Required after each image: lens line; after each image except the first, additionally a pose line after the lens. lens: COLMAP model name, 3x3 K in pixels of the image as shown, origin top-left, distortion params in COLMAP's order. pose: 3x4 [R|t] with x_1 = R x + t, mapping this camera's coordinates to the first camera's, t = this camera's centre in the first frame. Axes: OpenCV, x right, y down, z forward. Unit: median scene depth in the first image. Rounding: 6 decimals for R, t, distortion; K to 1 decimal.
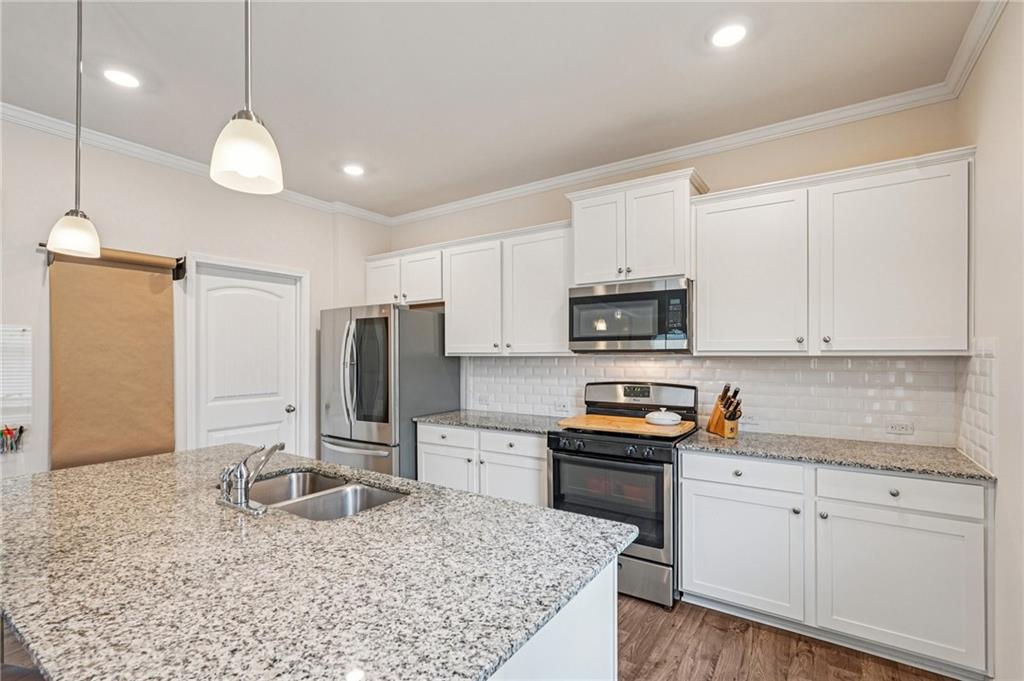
lens RADIAL K [[465.4, 0, 514.7], [0, 465.4, 356.7], [0, 0, 1]] dist [-0.013424, 0.005987]
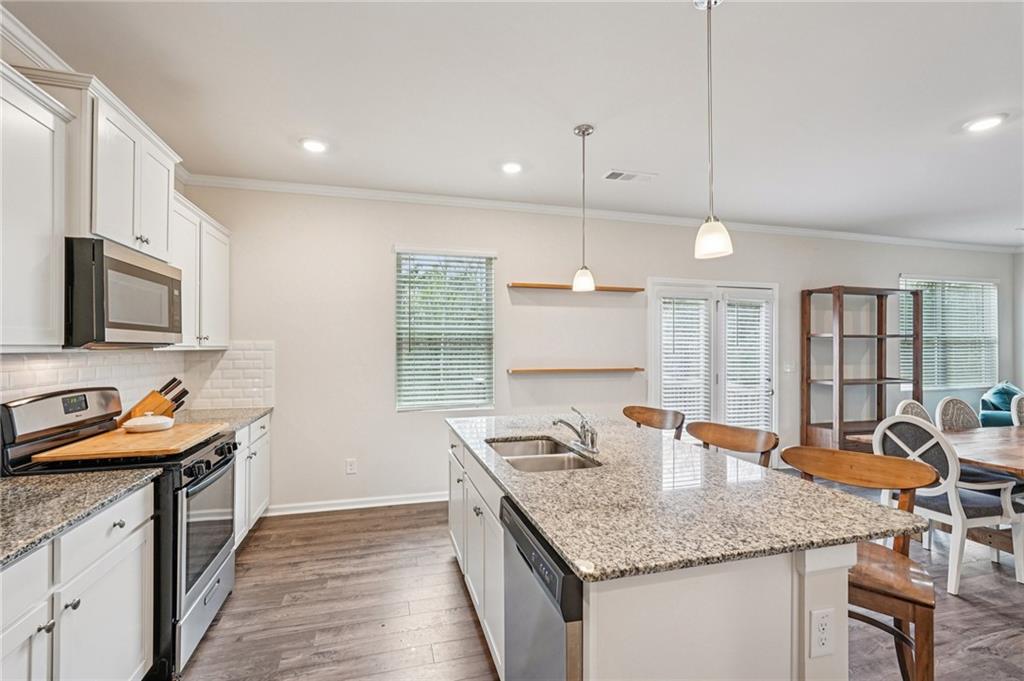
lens RADIAL K [[465.4, 0, 514.6], [0, 465.4, 343.4], [0, 0, 1]] dist [-0.013424, 0.005987]
pose [[-0.769394, 0.008534, 0.638717, -0.733765], [0.008445, 0.999959, -0.003188, -0.006292], [-0.638718, 0.002941, -0.769435, 1.220537]]
